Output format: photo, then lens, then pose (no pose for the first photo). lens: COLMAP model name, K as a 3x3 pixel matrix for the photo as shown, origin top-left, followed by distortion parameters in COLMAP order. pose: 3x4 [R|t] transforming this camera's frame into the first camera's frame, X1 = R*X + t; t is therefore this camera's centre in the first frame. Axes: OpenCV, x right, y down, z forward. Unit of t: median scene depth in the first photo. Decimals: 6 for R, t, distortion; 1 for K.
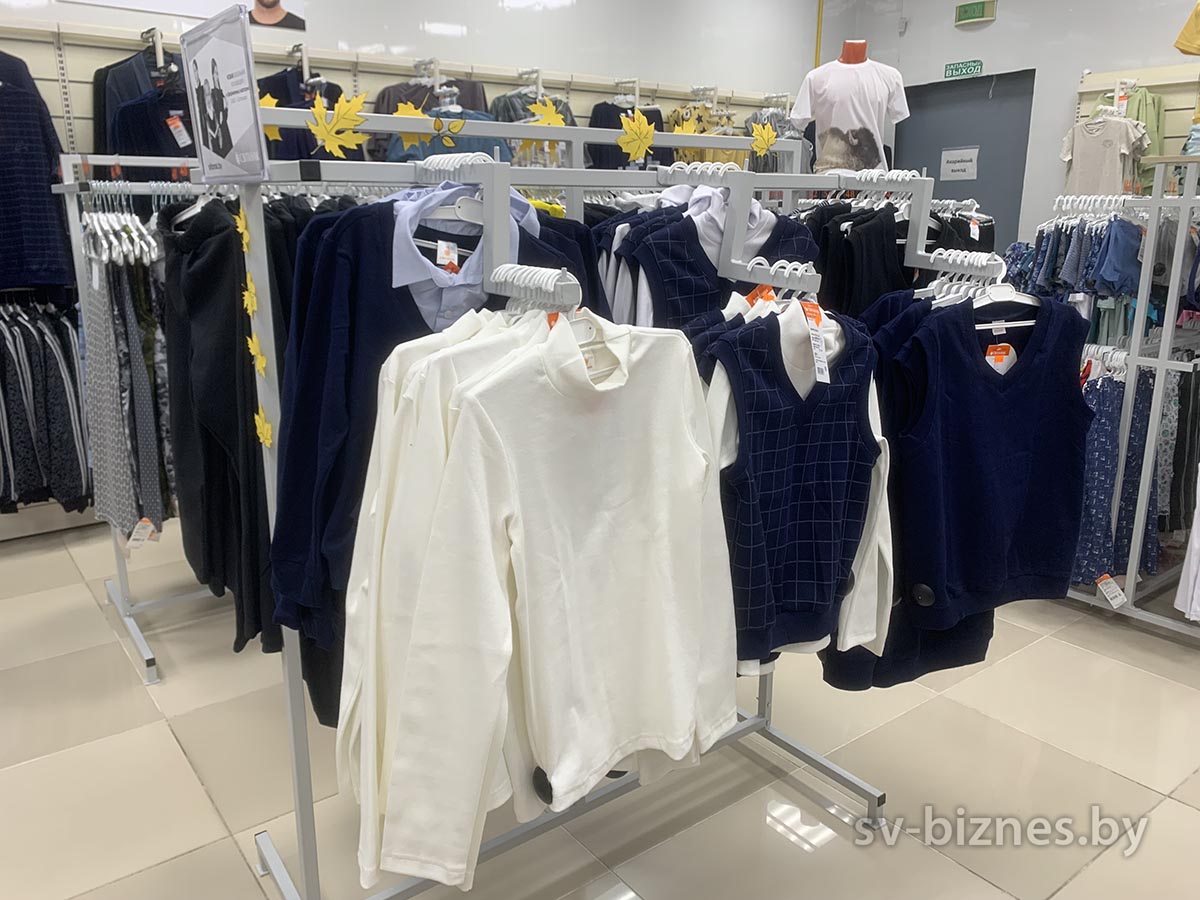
lens RADIAL K [[938.2, 0, 597.3], [0, 938.2, 444.6], [0, 0, 1]] dist [-0.010224, 0.006713]
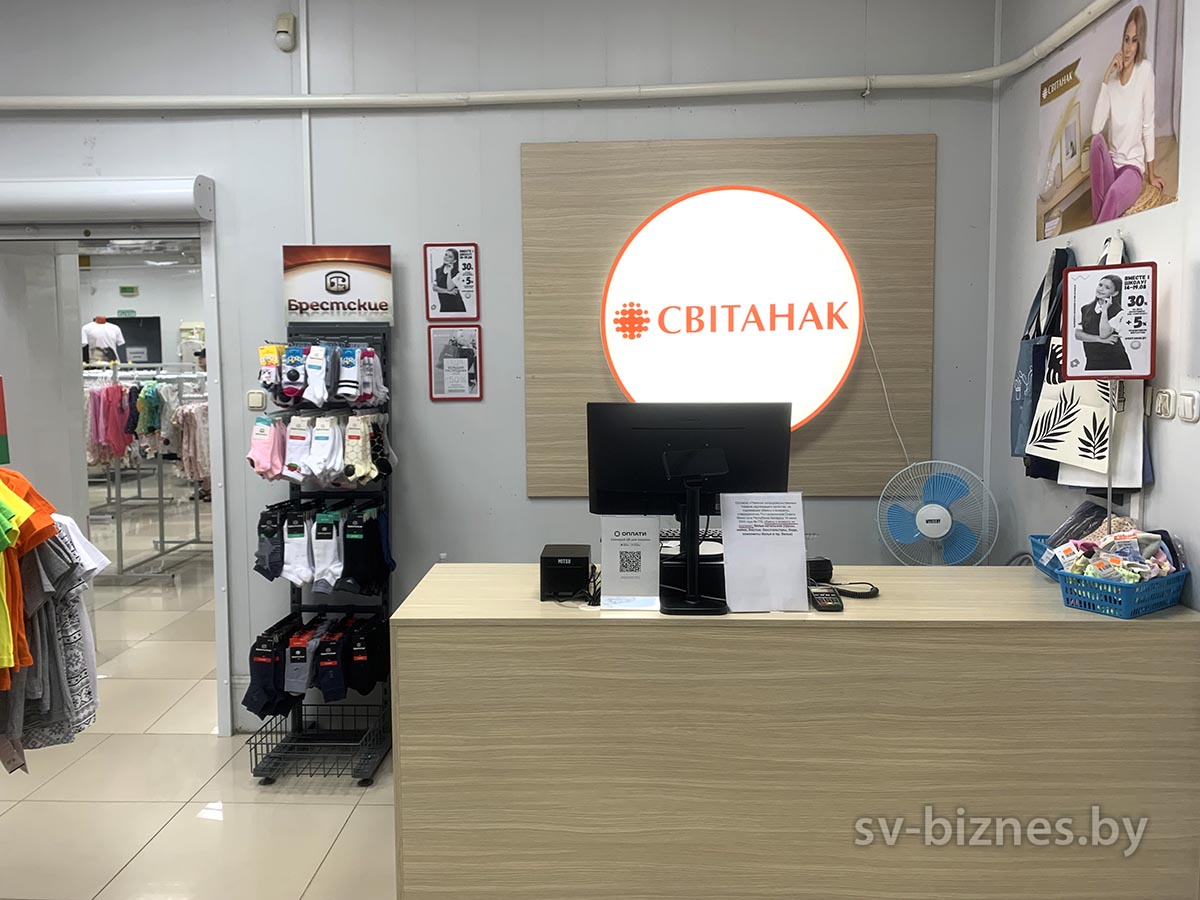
lens RADIAL K [[938.2, 0, 598.5], [0, 938.2, 445.3], [0, 0, 1]] dist [-0.010224, 0.006713]
pose [[0.630942, -0.071940, 0.772487, -0.948411], [0.195186, 0.978385, -0.068306, 0.411929], [-0.750876, 0.193876, 0.631346, -1.754610]]
